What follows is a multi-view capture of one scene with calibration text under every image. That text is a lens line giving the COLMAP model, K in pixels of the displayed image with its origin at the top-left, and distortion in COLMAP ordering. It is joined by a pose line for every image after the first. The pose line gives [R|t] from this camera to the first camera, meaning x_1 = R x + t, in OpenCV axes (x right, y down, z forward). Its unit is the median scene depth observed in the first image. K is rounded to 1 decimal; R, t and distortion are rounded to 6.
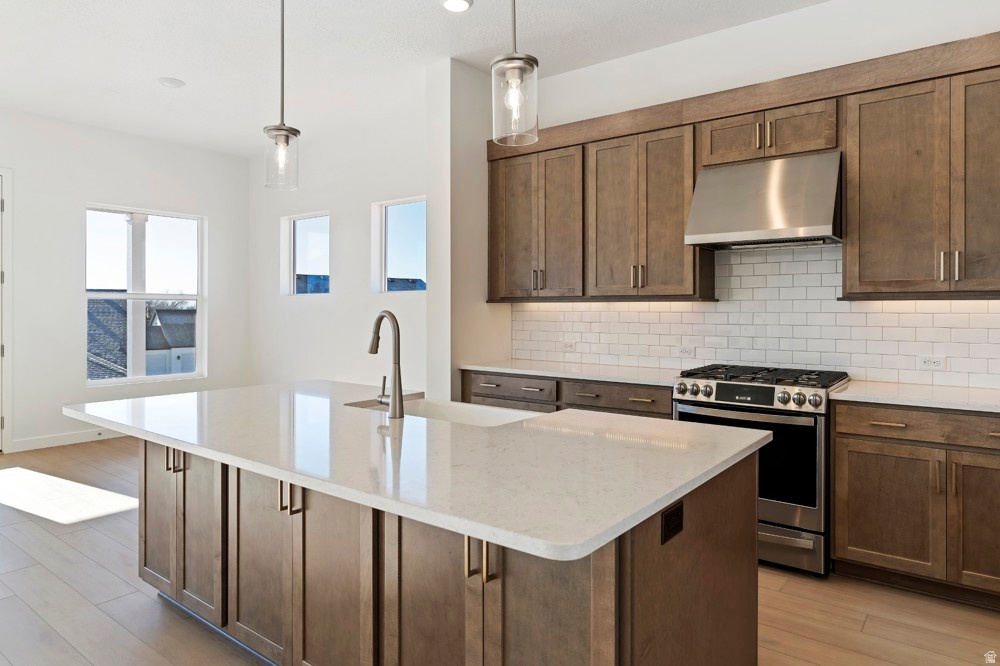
lens RADIAL K [[630.9, 0, 503.7], [0, 630.9, 310.3], [0, 0, 1]] dist [0.005421, 0.000451]
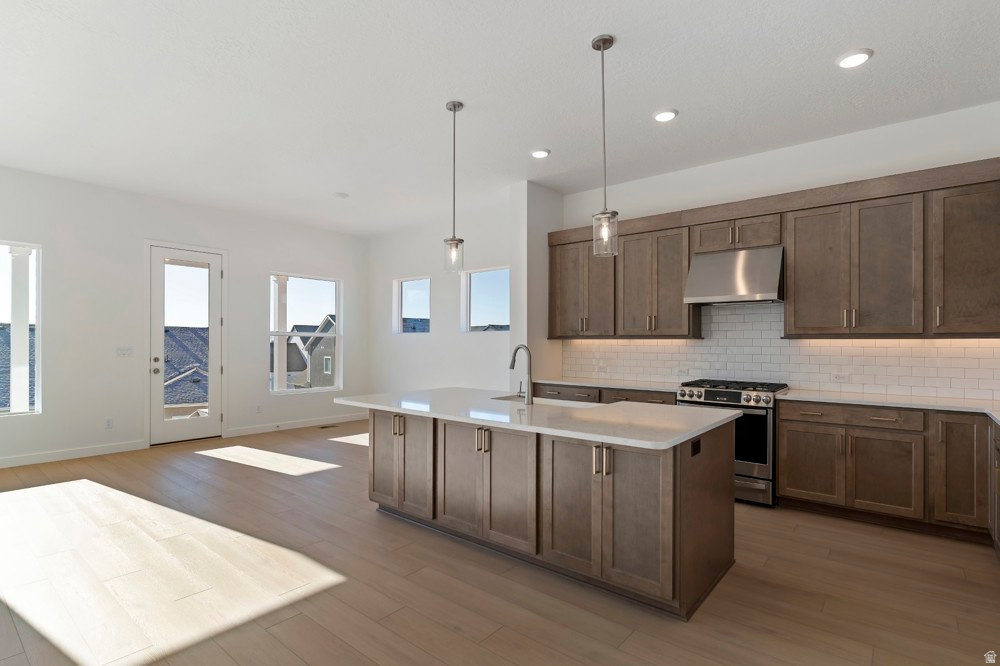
lens RADIAL K [[504.4, 0, 500.1], [0, 504.4, 343.1], [0, 0, 1]] dist [0.005341, 0.000771]
pose [[0.999557, 0.002219, -0.029684, -0.148311], [-0.002261, 0.999996, -0.001390, -0.001425], [0.029681, 0.001456, 0.999558, -0.307560]]
